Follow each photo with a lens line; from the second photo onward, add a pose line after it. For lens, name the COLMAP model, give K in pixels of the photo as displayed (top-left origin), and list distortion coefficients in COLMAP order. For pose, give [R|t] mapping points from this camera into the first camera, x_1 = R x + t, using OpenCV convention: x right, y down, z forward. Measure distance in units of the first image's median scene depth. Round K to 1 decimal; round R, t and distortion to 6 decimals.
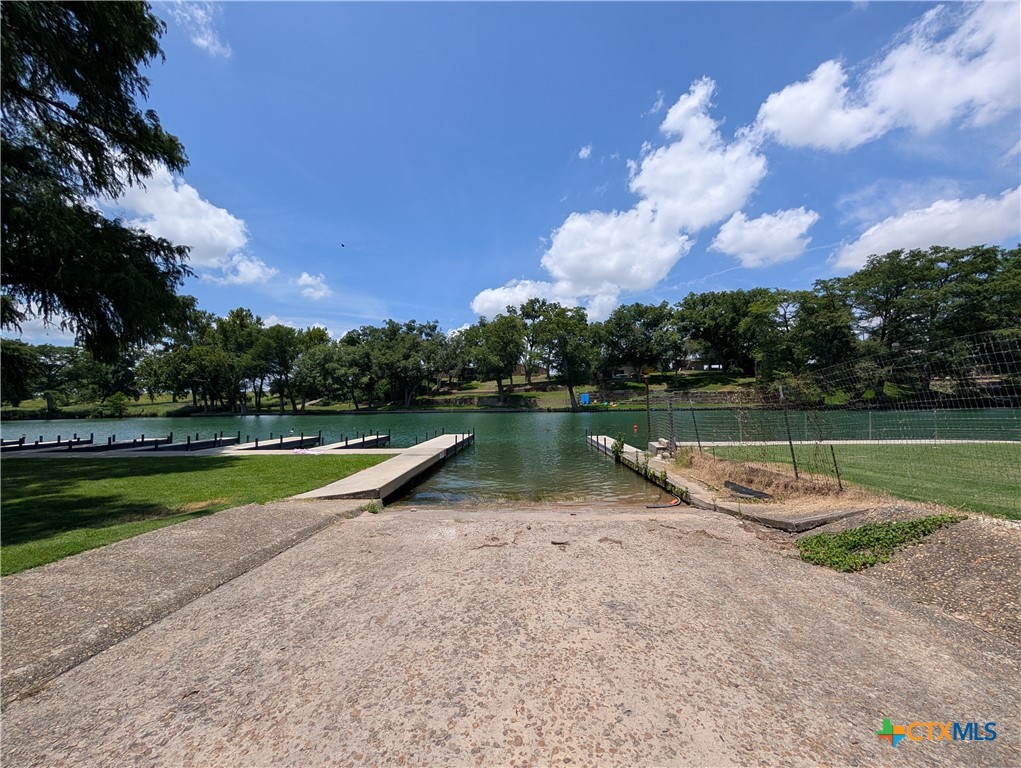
lens RADIAL K [[360.8, 0, 510.5], [0, 360.8, 384.0], [0, 0, 1]] dist [-0.000208, -0.000194]
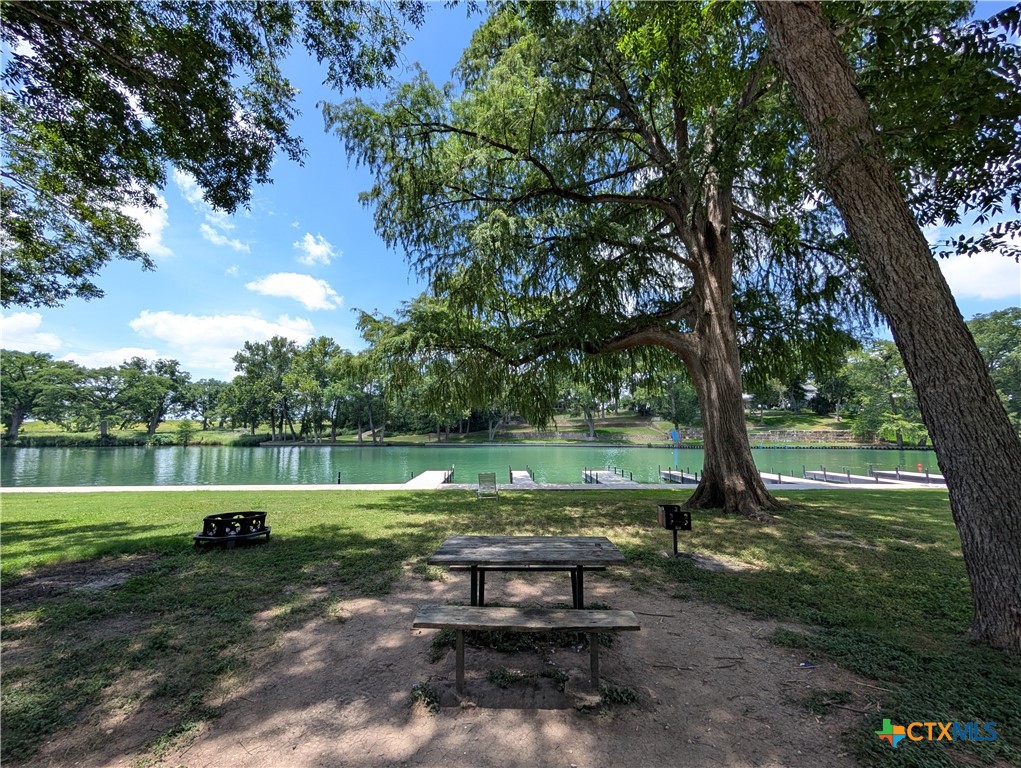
lens RADIAL K [[364.4, 0, 510.5], [0, 364.4, 384.0], [0, 0, 1]] dist [0.000627, 0.000184]
pose [[0.996012, 0.028929, 0.084403, -0.344446], [-0.021384, 0.995806, -0.088959, -0.002600], [-0.086623, 0.086799, 0.992453, -0.015006]]
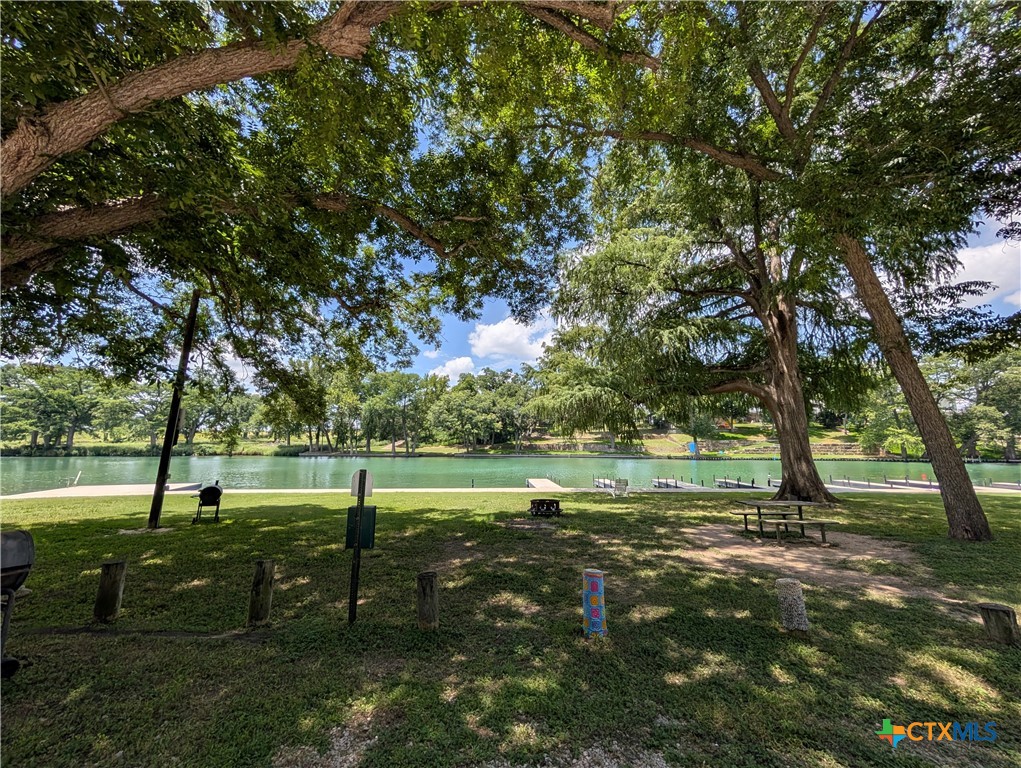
lens RADIAL K [[360.8, 0, 510.5], [0, 360.8, 384.0], [0, 0, 1]] dist [-0.000208, -0.000194]
pose [[0.996480, 0.033133, 0.077007, -0.420814], [-0.023883, 0.992716, -0.118084, -0.007730], [-0.080359, 0.115830, 0.990013, -0.071619]]
